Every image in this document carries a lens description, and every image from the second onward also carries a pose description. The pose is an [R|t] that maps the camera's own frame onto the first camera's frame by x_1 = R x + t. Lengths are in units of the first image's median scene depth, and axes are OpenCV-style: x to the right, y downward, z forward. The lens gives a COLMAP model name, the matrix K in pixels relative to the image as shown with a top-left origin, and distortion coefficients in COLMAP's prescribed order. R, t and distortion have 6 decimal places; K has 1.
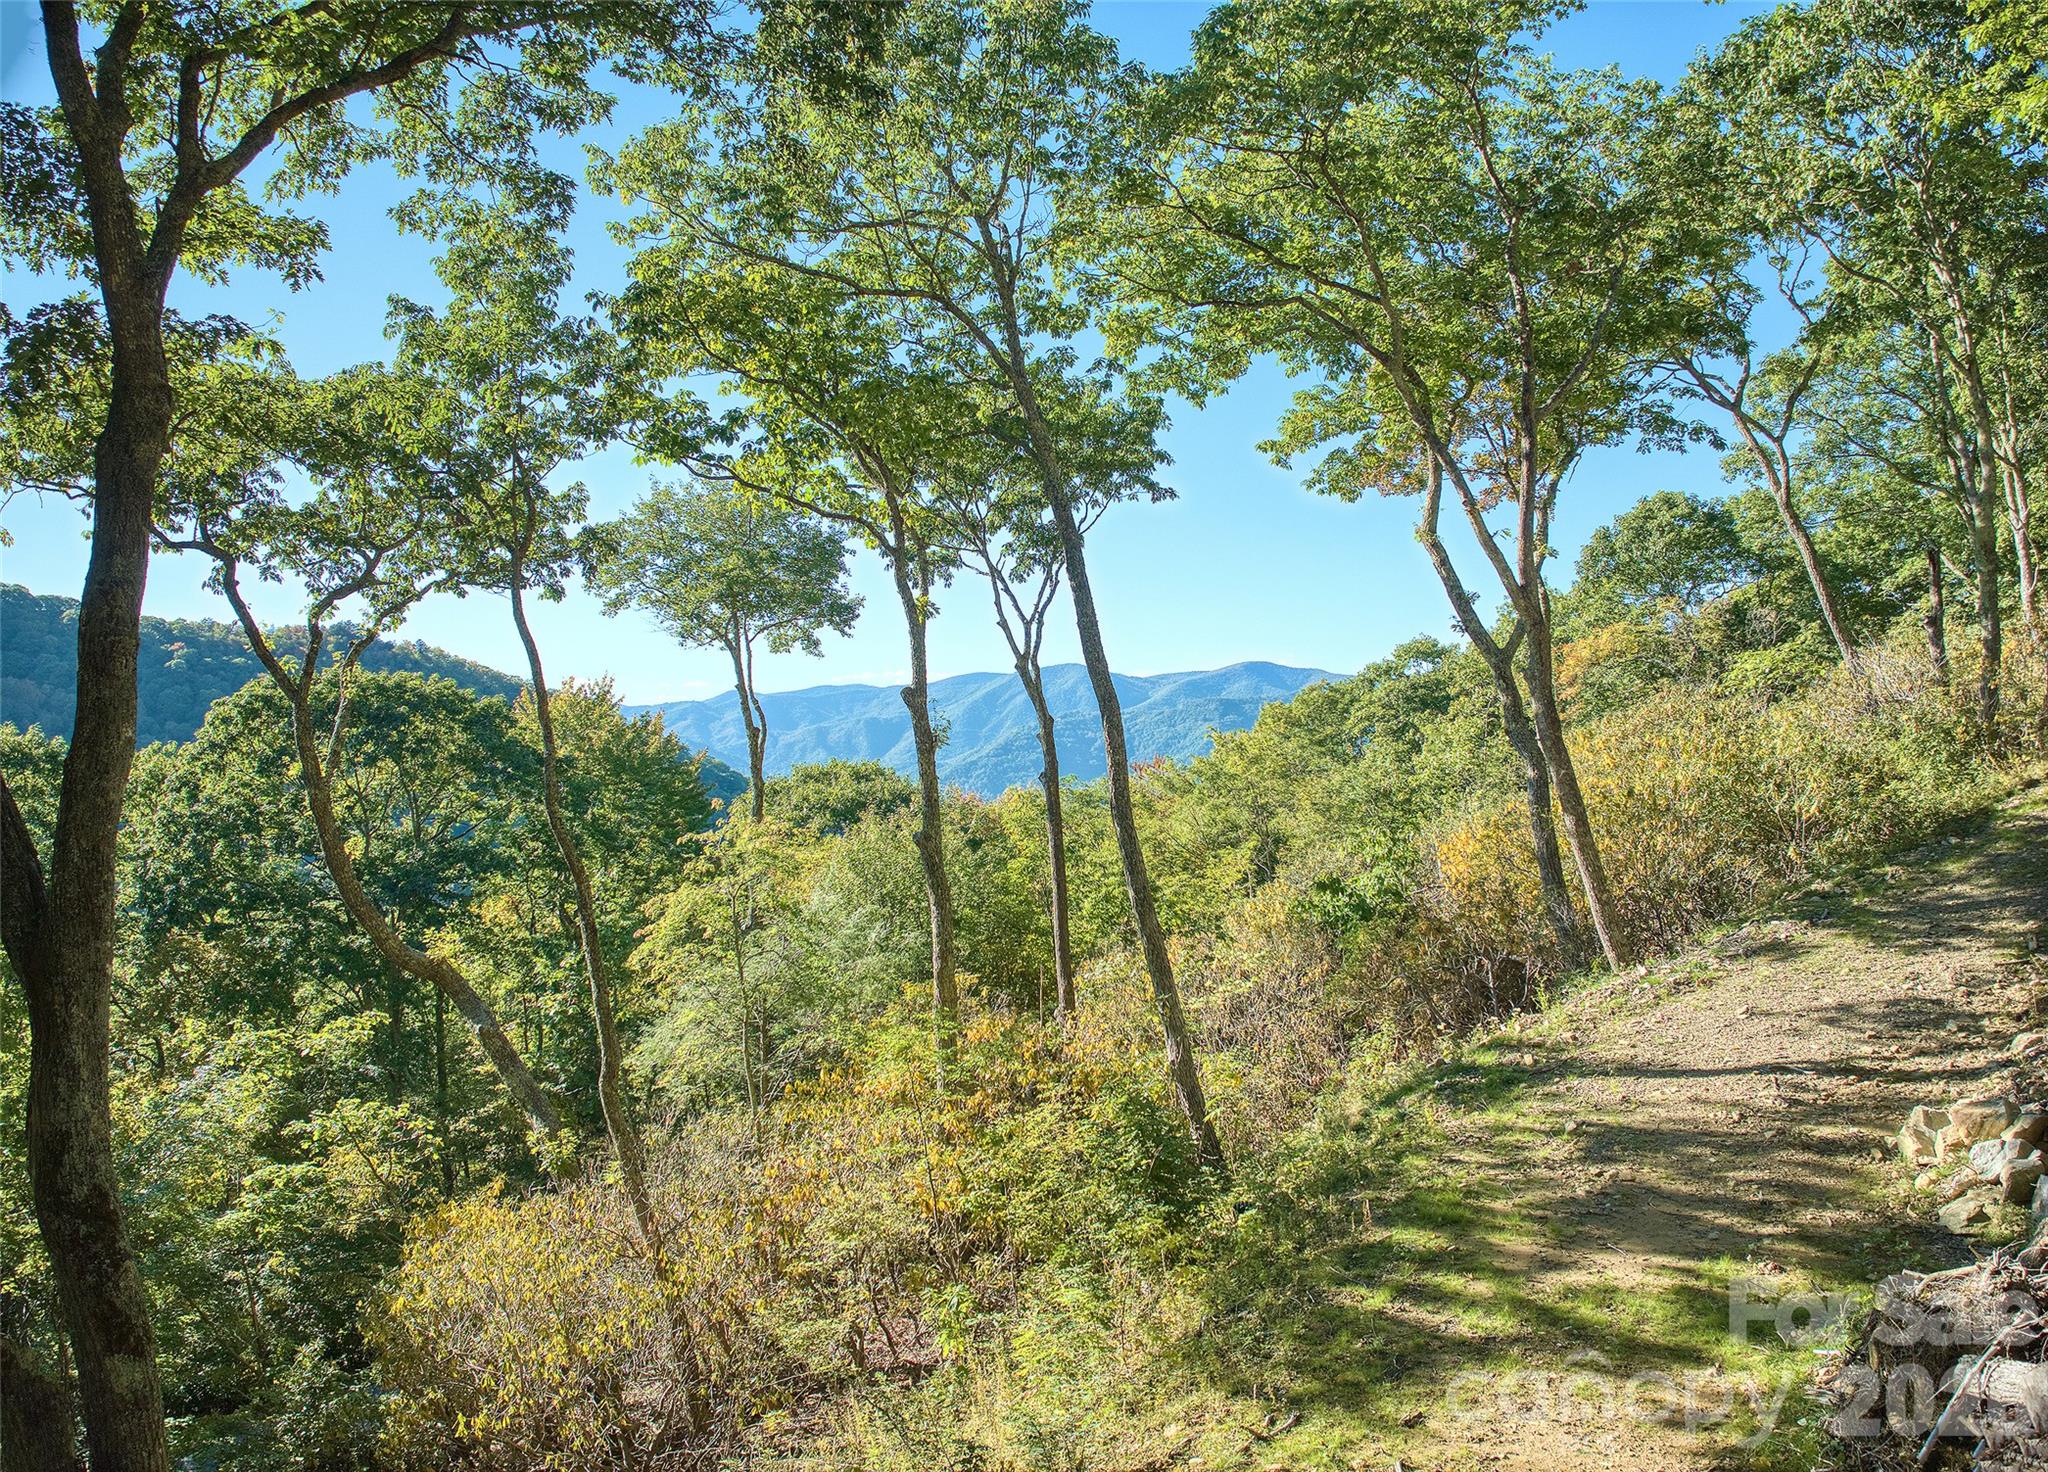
lens RADIAL K [[1457.7, 0, 1034.0], [0, 1457.7, 740.8], [0, 0, 1]] dist [-0.091848, -0.030363]
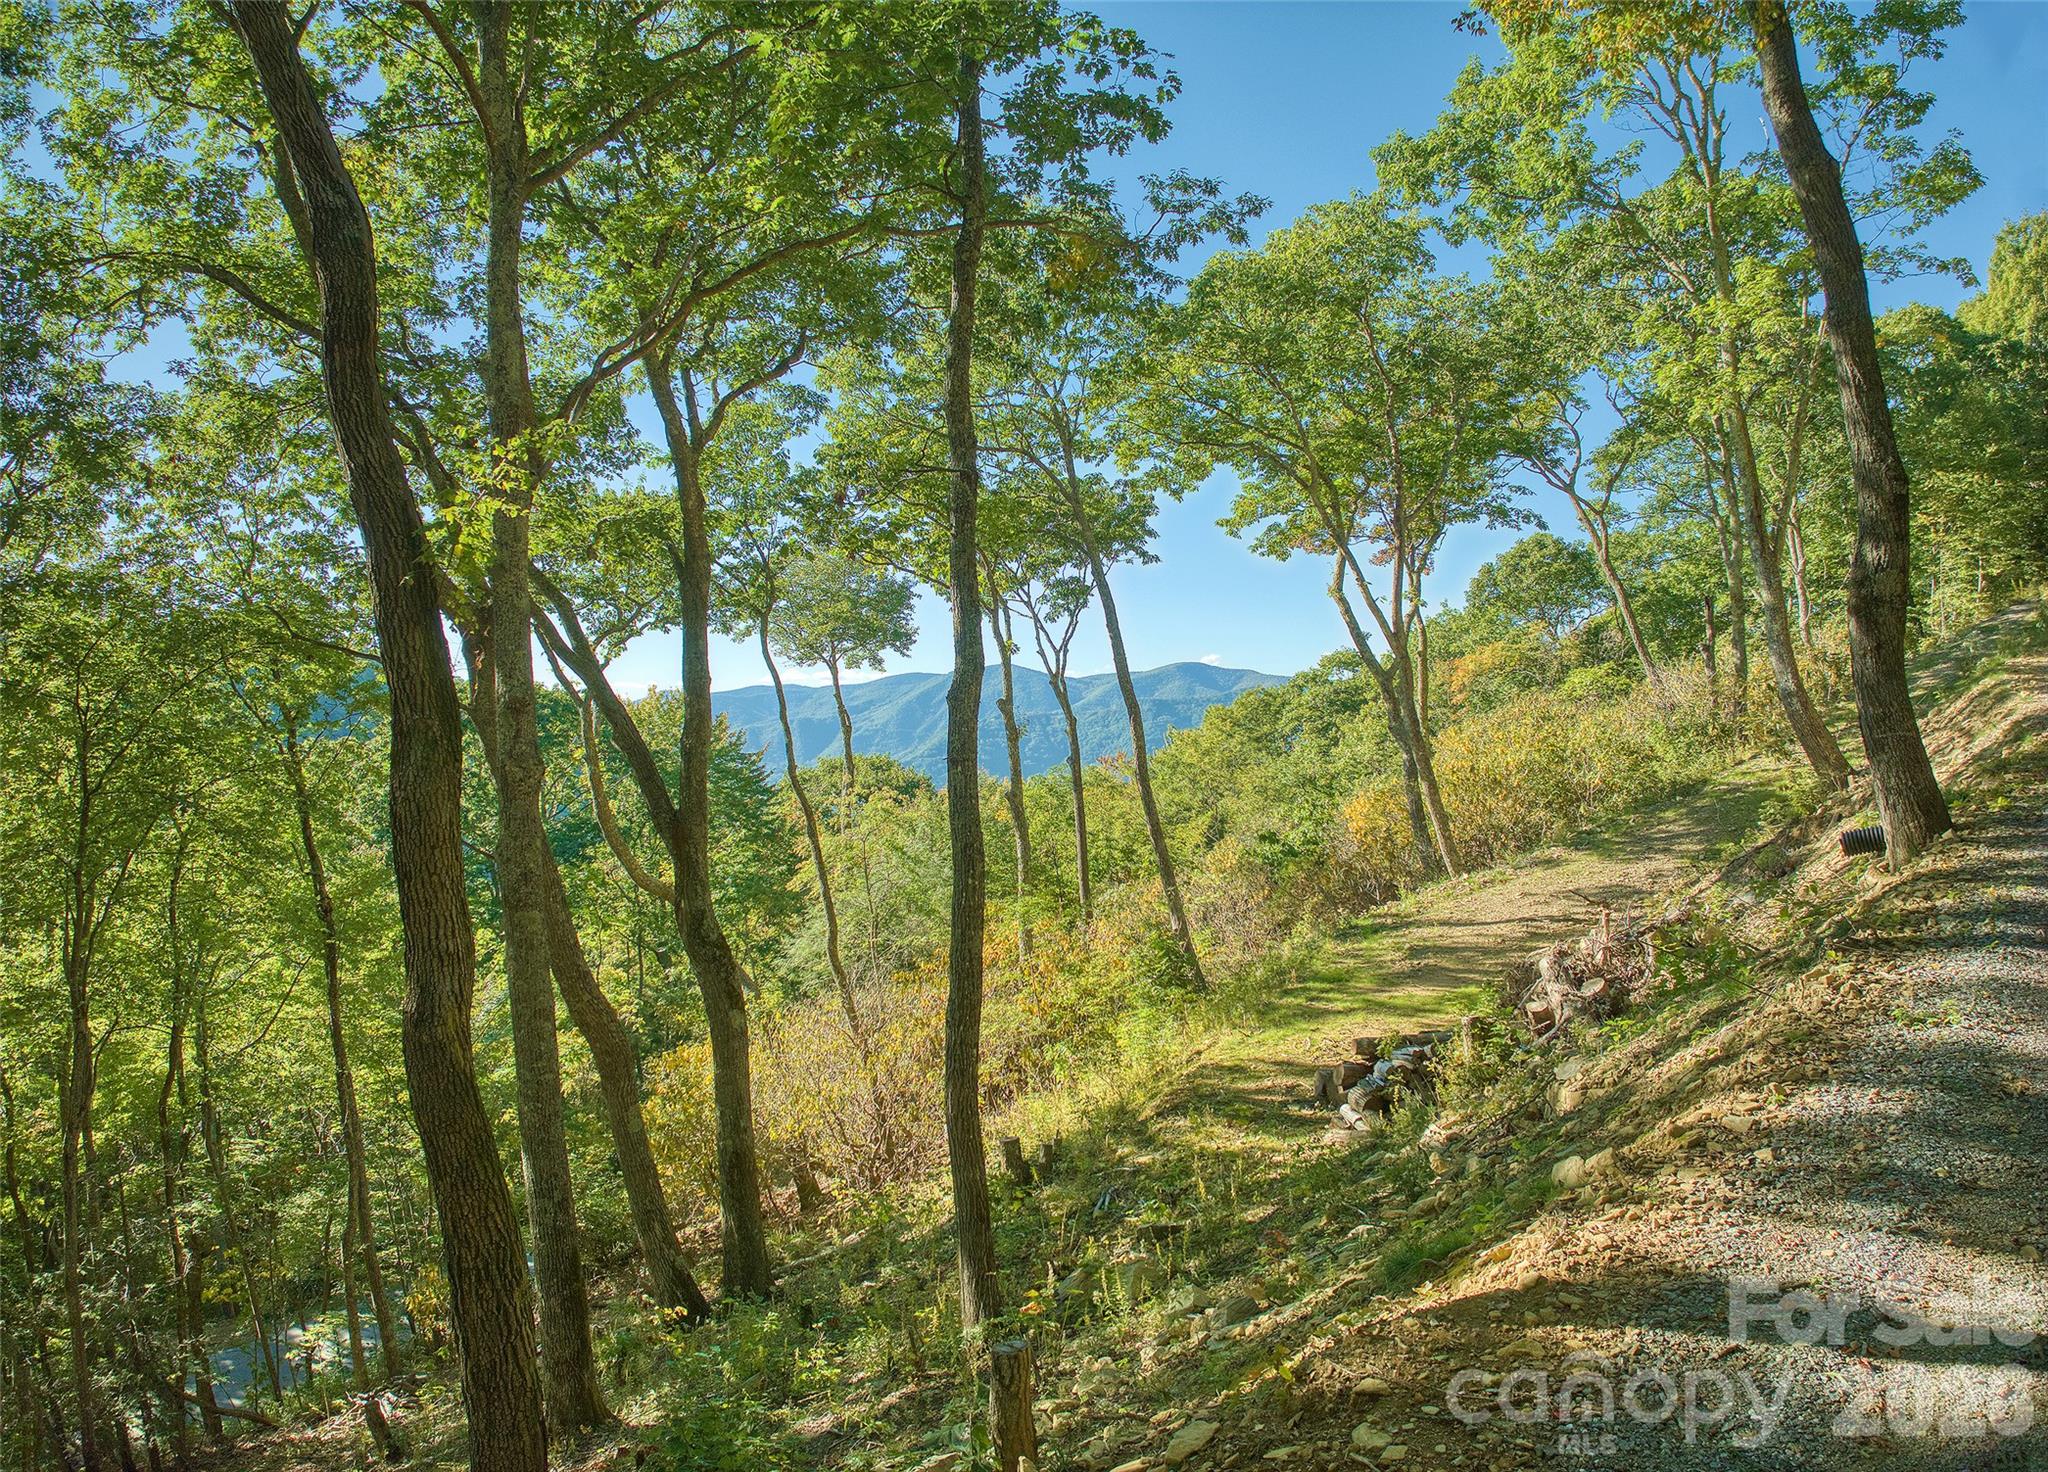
lens RADIAL K [[1457.7, 0, 1034.0], [0, 1457.7, 740.8], [0, 0, 1]] dist [-0.091848, -0.030363]
pose [[0.998943, 0.000018, 0.045967, -0.091607], [-0.000005, 1.000000, -0.000290, 0.006552], [-0.045967, 0.000290, 0.998943, -0.413620]]
